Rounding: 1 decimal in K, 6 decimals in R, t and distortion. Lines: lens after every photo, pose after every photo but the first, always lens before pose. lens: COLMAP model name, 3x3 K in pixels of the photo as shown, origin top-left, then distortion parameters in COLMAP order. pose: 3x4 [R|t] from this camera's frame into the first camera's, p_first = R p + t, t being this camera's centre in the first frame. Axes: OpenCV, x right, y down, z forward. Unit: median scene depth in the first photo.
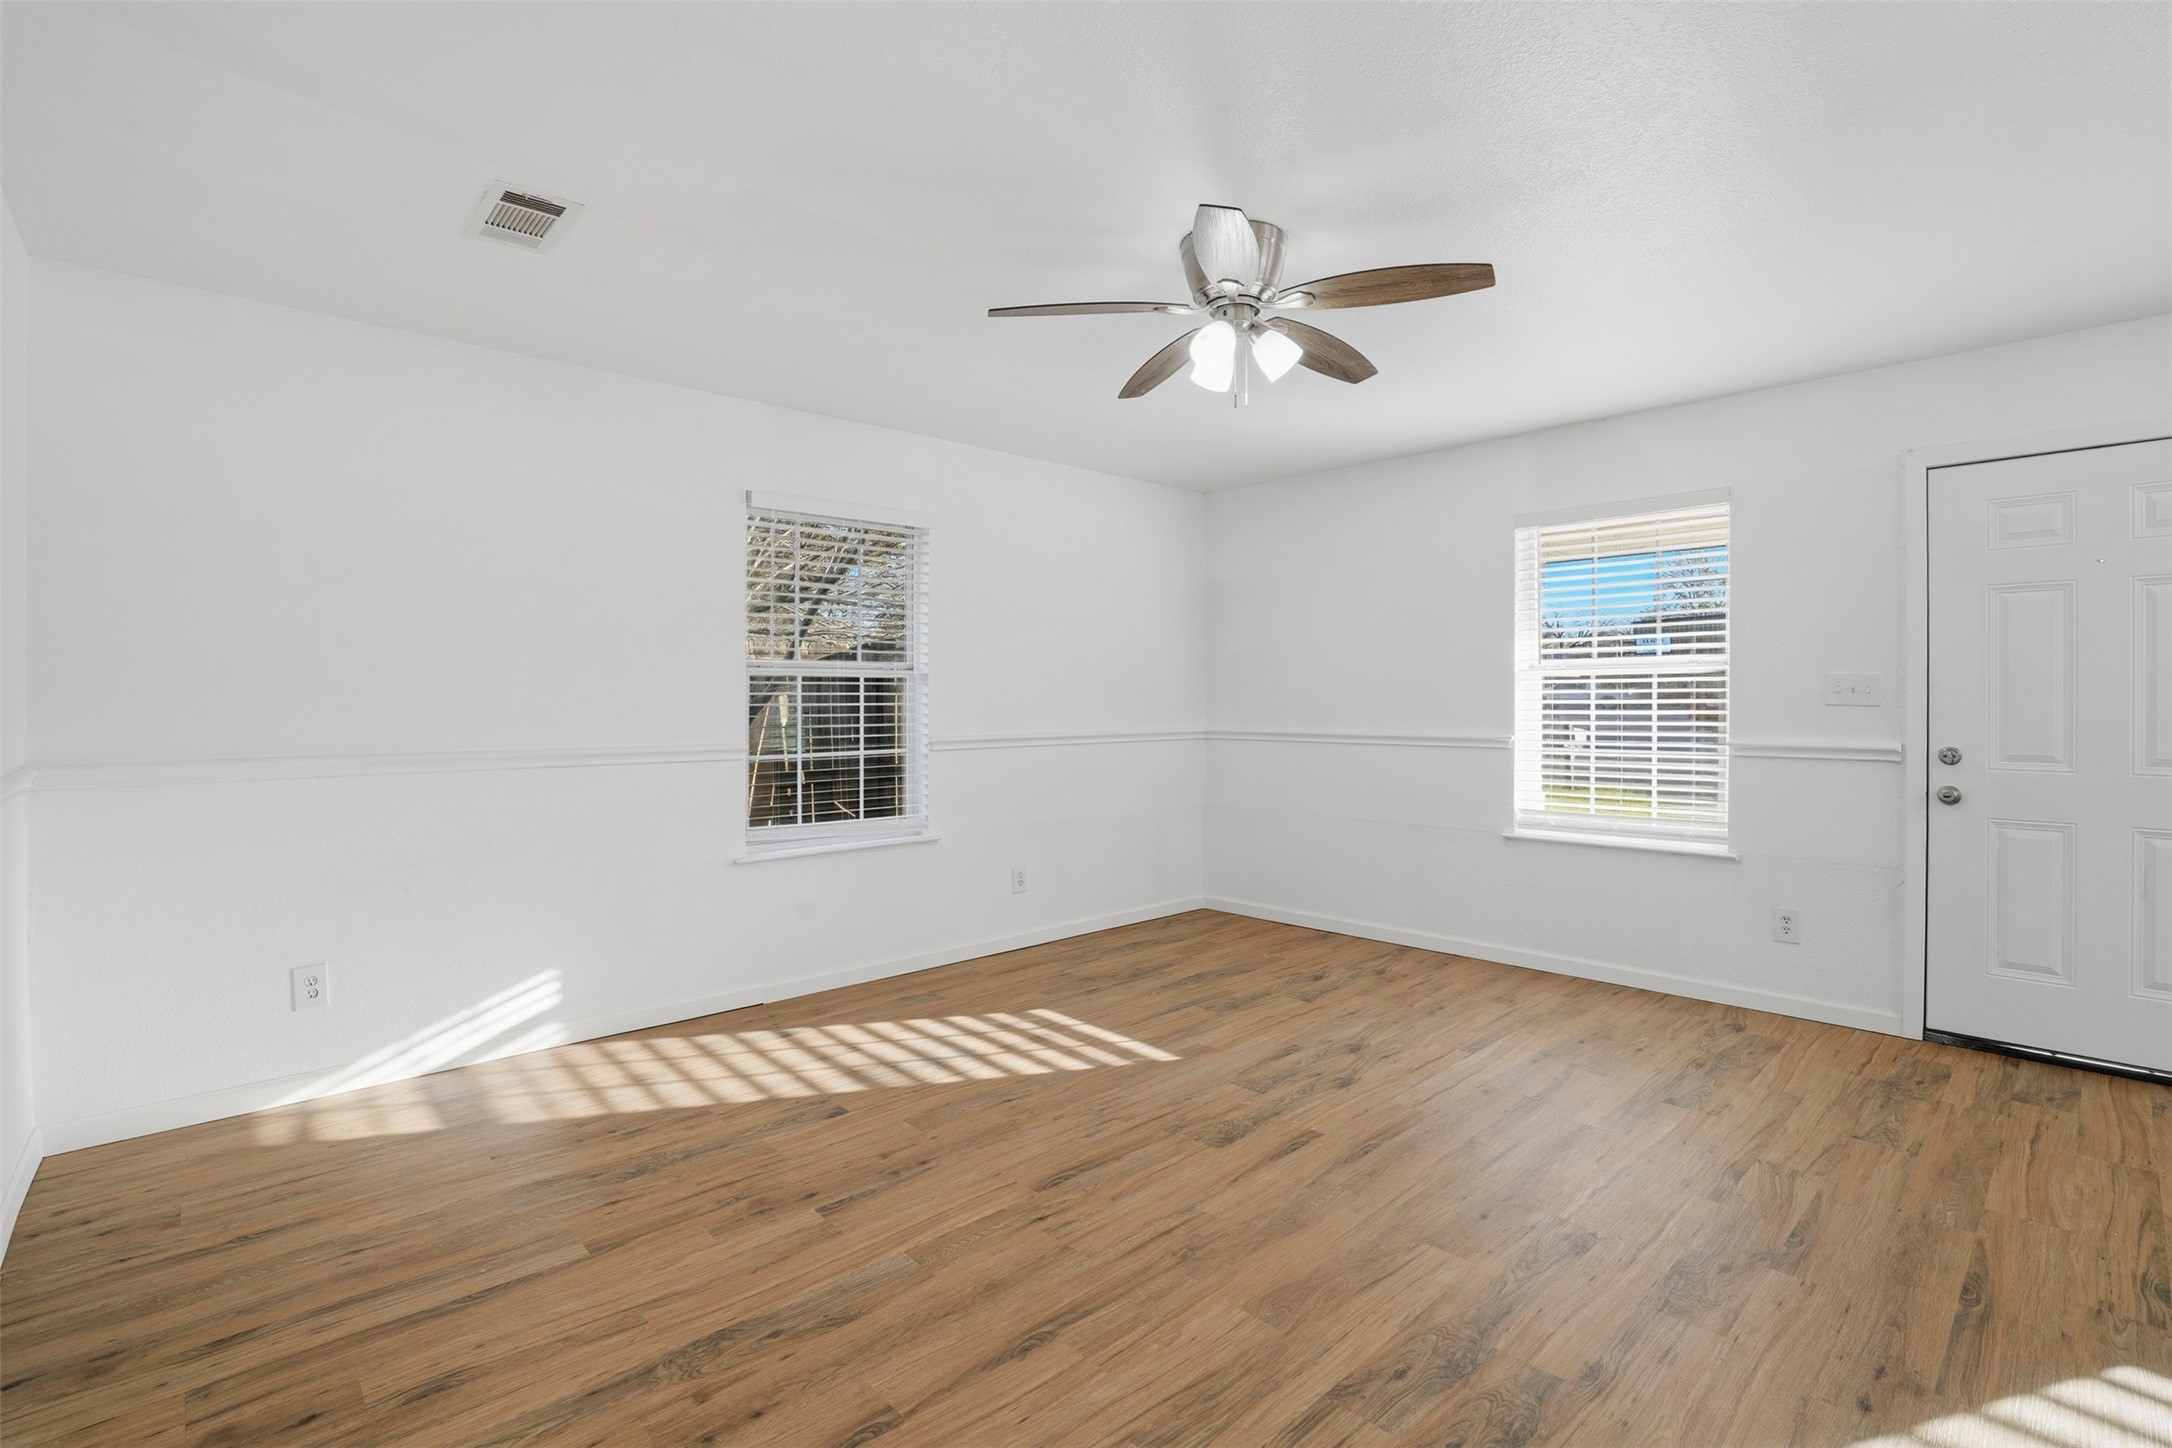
lens RADIAL K [[1003.0, 0, 1091.6], [0, 1003.0, 704.3], [0, 0, 1]] dist [-0.050413, 0.015212]
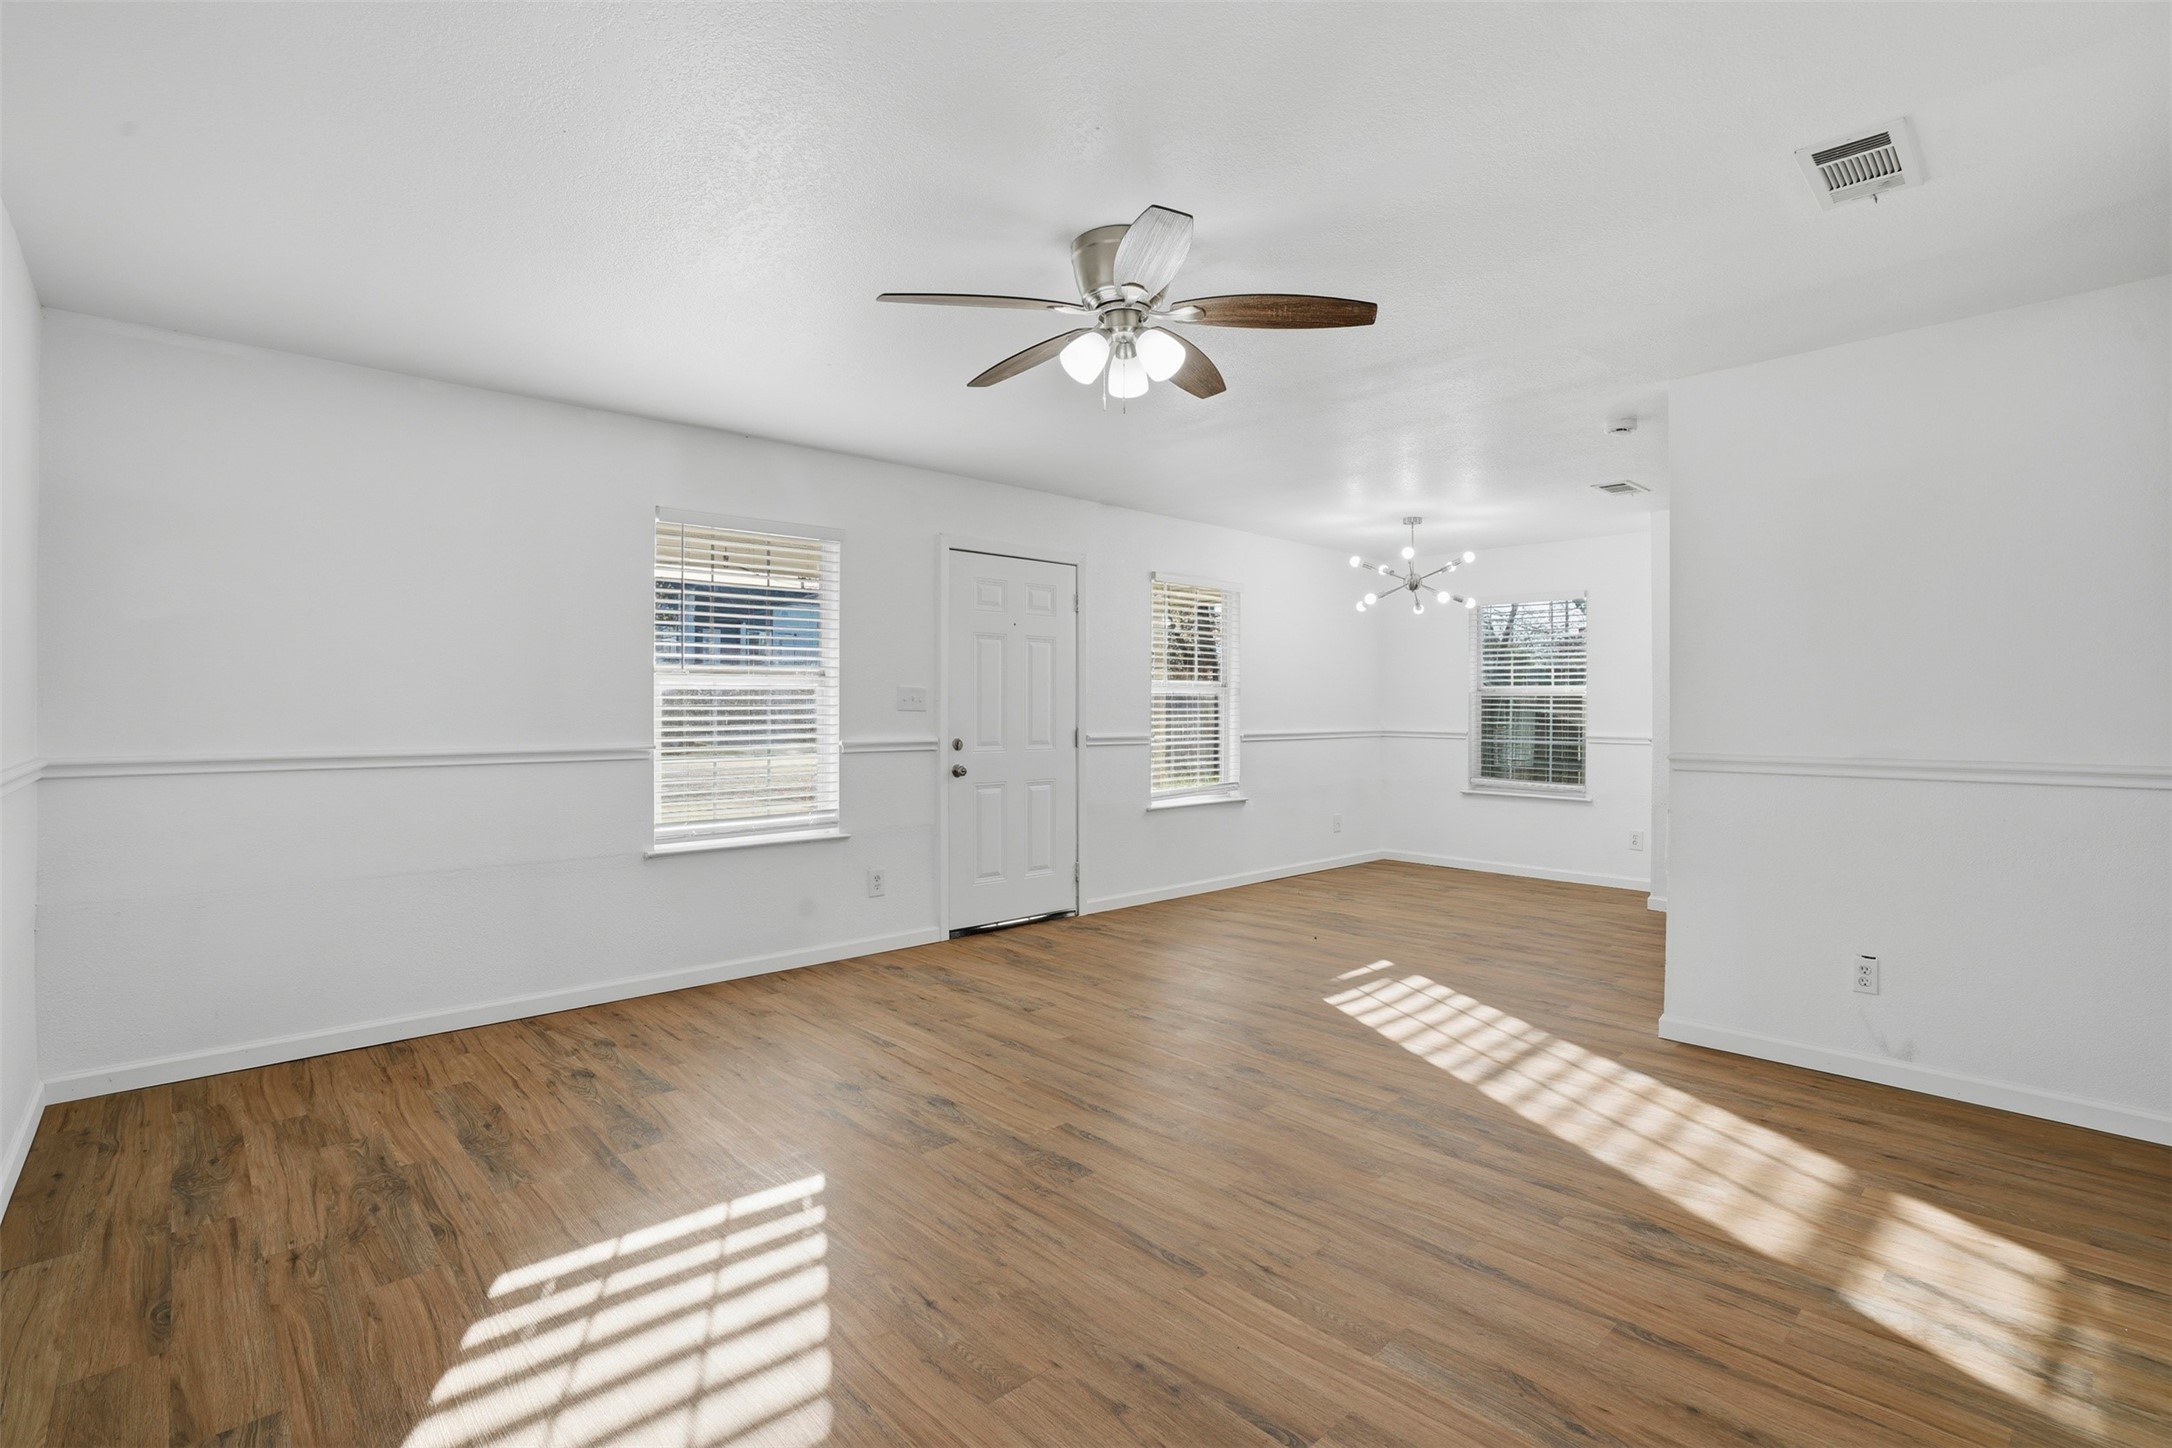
lens RADIAL K [[1003.0, 0, 1091.6], [0, 1003.0, 704.3], [0, 0, 1]] dist [-0.050413, 0.015212]
pose [[0.002152, 0.003860, 0.999990, -0.655614], [-0.000186, 0.999993, -0.003860, -0.002347], [-0.999998, -0.000177, 0.002153, 0.784393]]
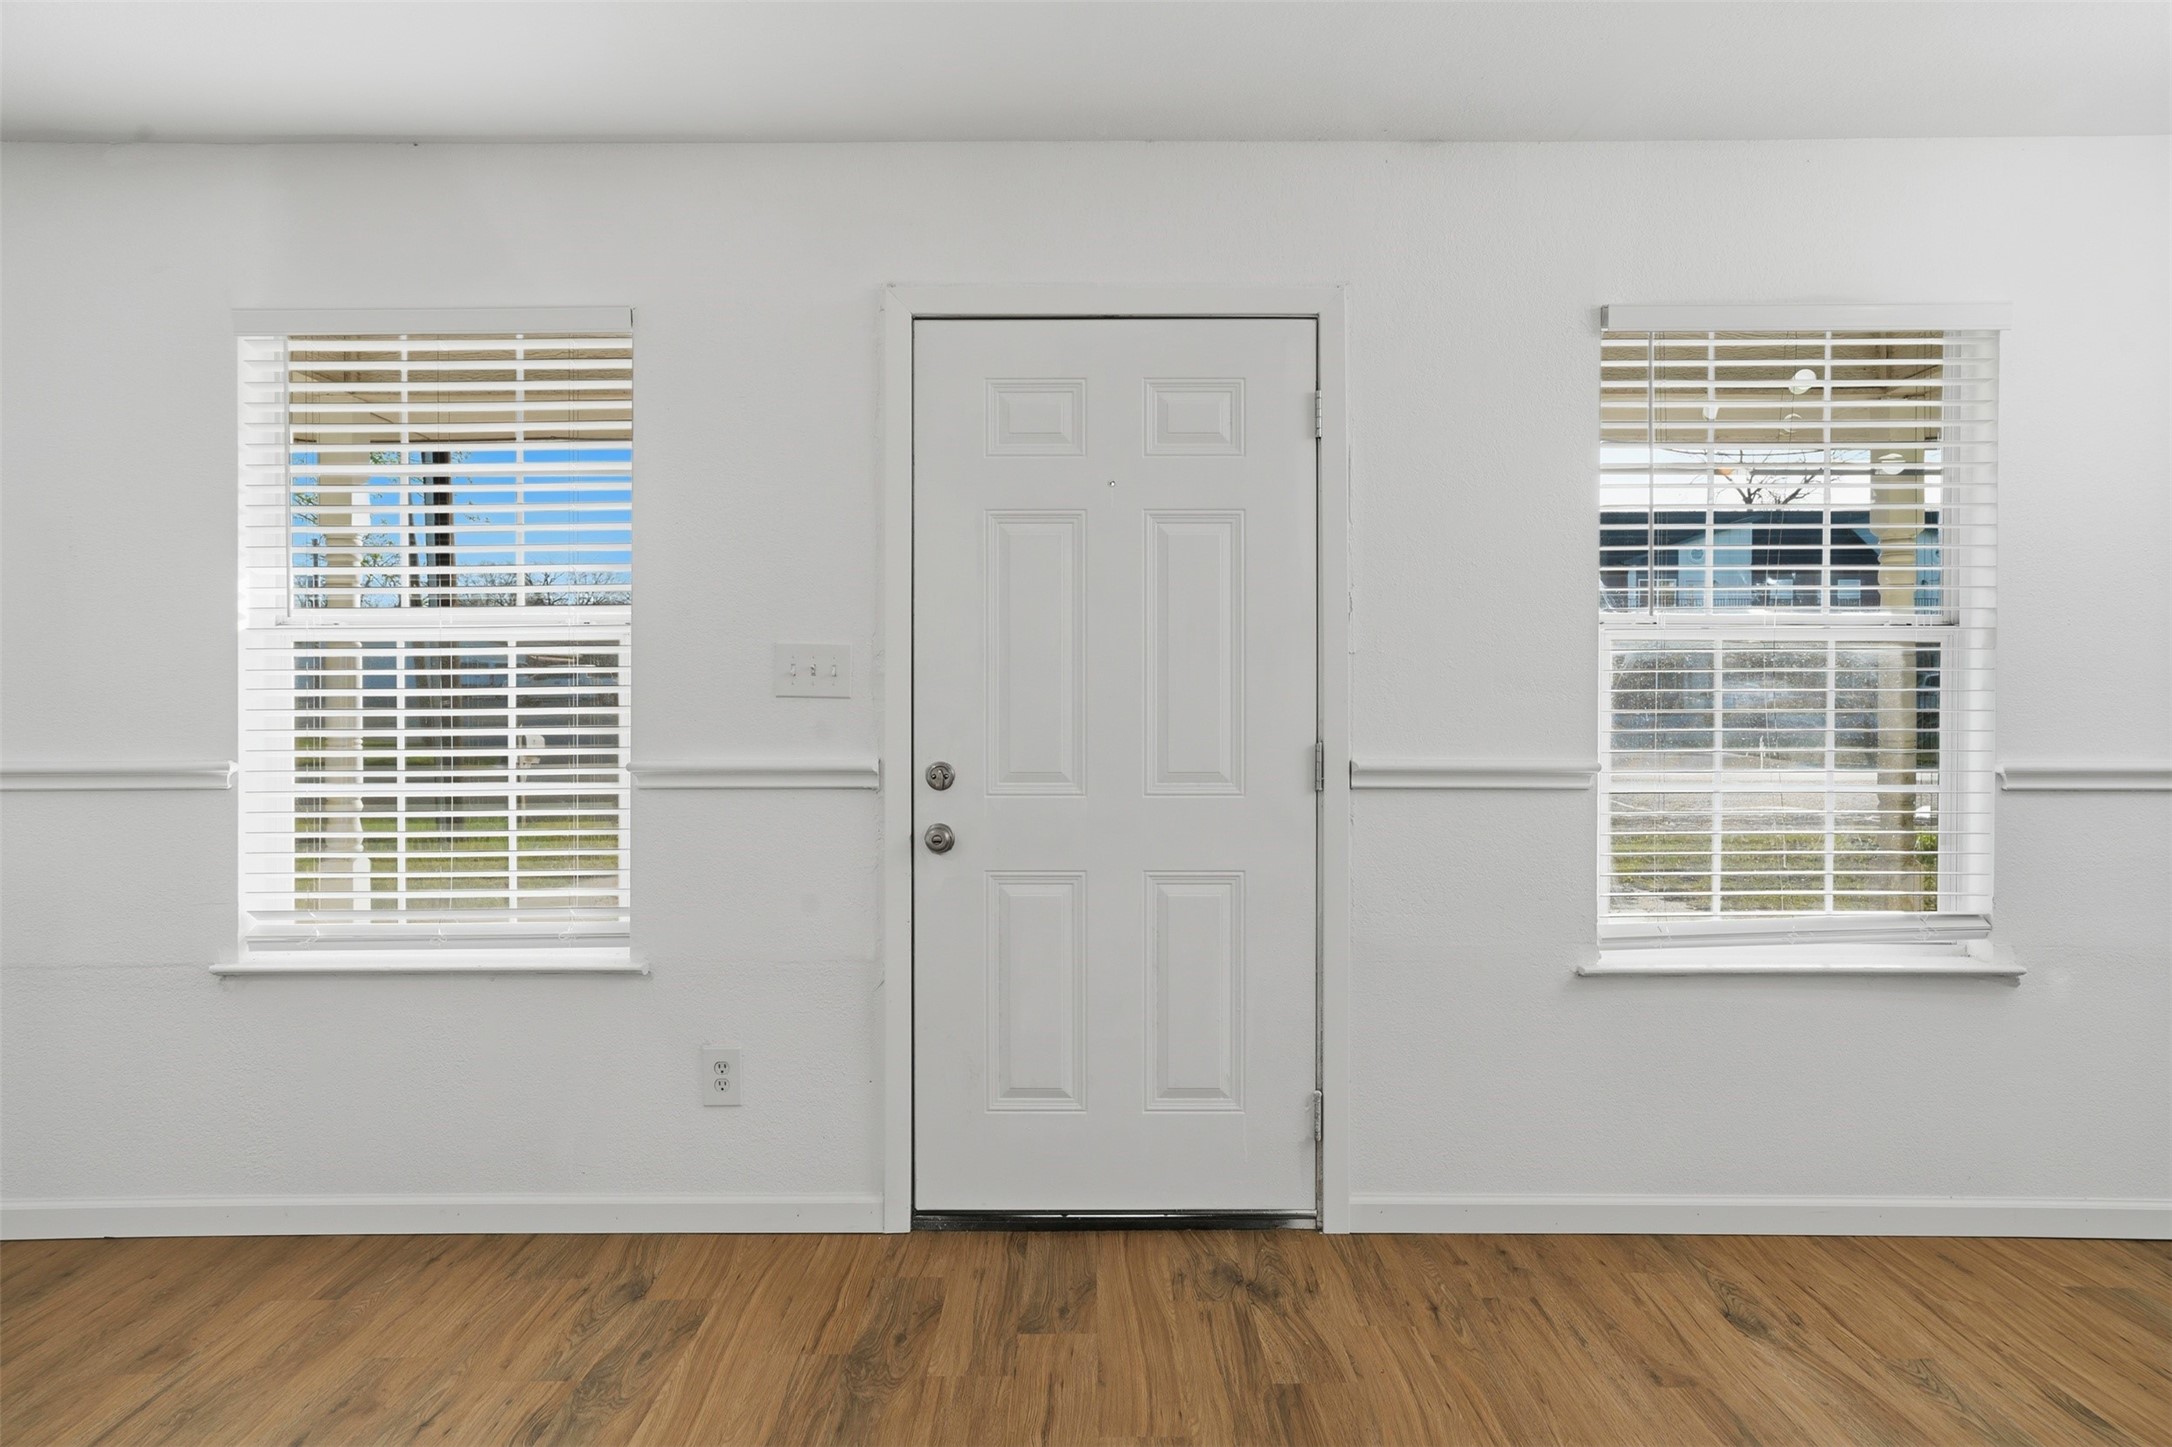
lens RADIAL K [[1384.3, 0, 1090.3], [0, 1384.3, 706.8], [0, 0, 1]] dist [-0.021155, 0.038745]
pose [[0.690310, -0.010053, 0.723444, 0.293175], [0.003301, 0.999937, 0.010745, -0.001811], [-0.723507, -0.005029, 0.690299, 0.301413]]
